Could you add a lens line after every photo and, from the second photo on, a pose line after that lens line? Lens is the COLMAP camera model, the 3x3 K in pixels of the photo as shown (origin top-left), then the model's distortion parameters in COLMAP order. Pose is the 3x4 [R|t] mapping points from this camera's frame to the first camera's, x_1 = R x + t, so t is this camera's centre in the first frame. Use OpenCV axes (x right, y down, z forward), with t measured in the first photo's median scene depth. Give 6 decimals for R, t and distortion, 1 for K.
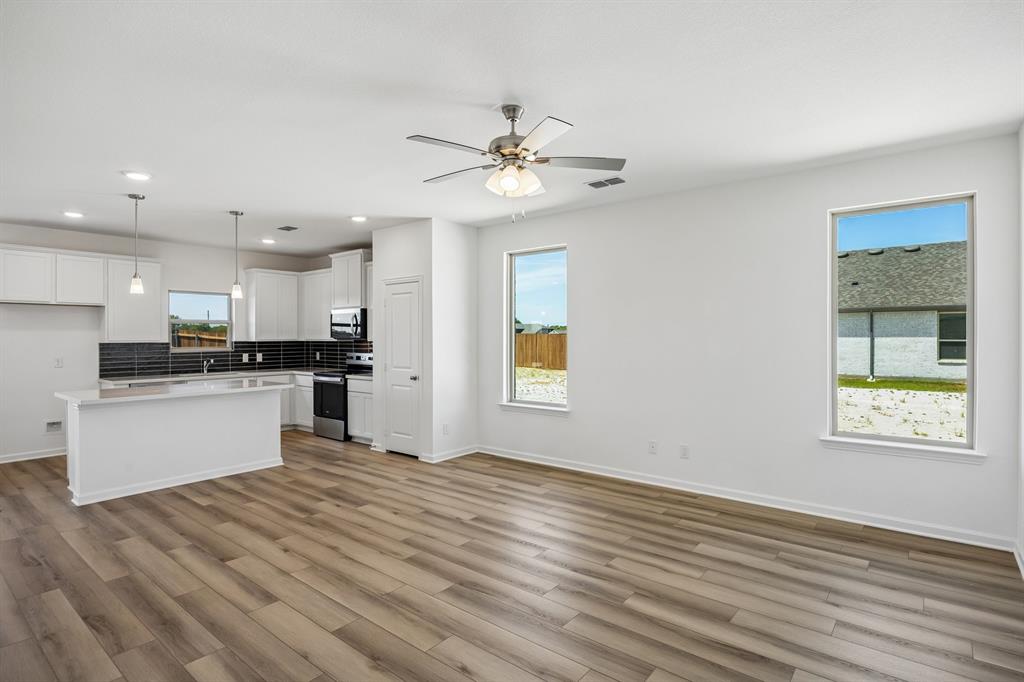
lens RADIAL K [[539.6, 0, 512.0], [0, 539.6, 343.5], [0, 0, 1]] dist [-0.015116, -0.000296]
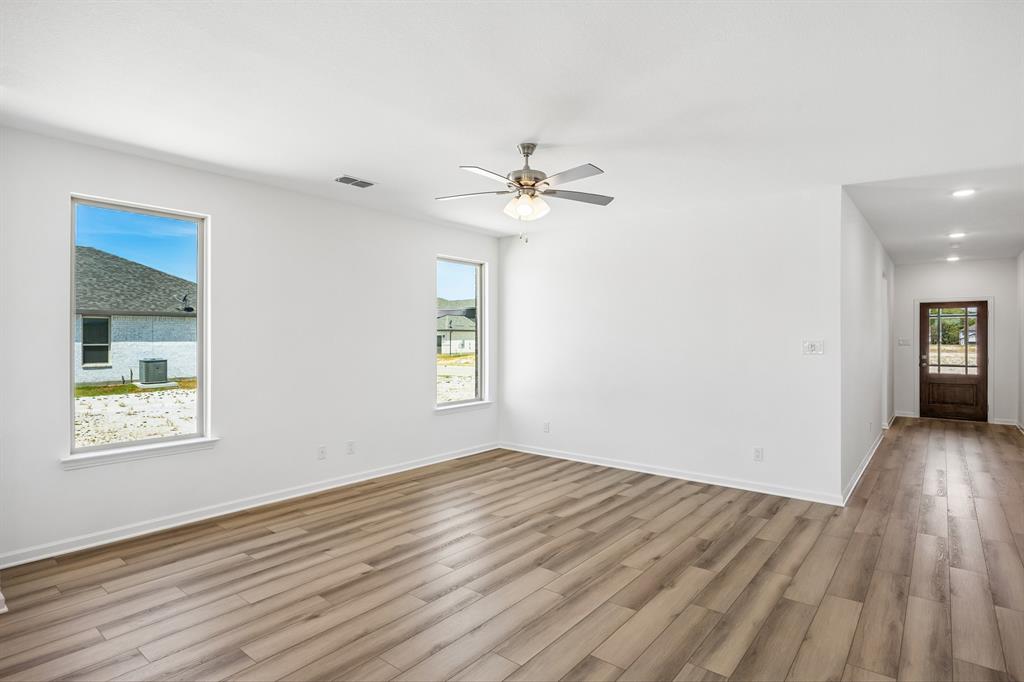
lens RADIAL K [[539.6, 0, 545.8], [0, 539.6, 327.3], [0, 0, 1]] dist [-0.015116, -0.000296]
pose [[-0.062600, 0.023893, 0.997753, -0.835918], [0.016522, 0.999601, -0.022901, -0.005763], [-0.997902, 0.015051, -0.062970, 0.733531]]
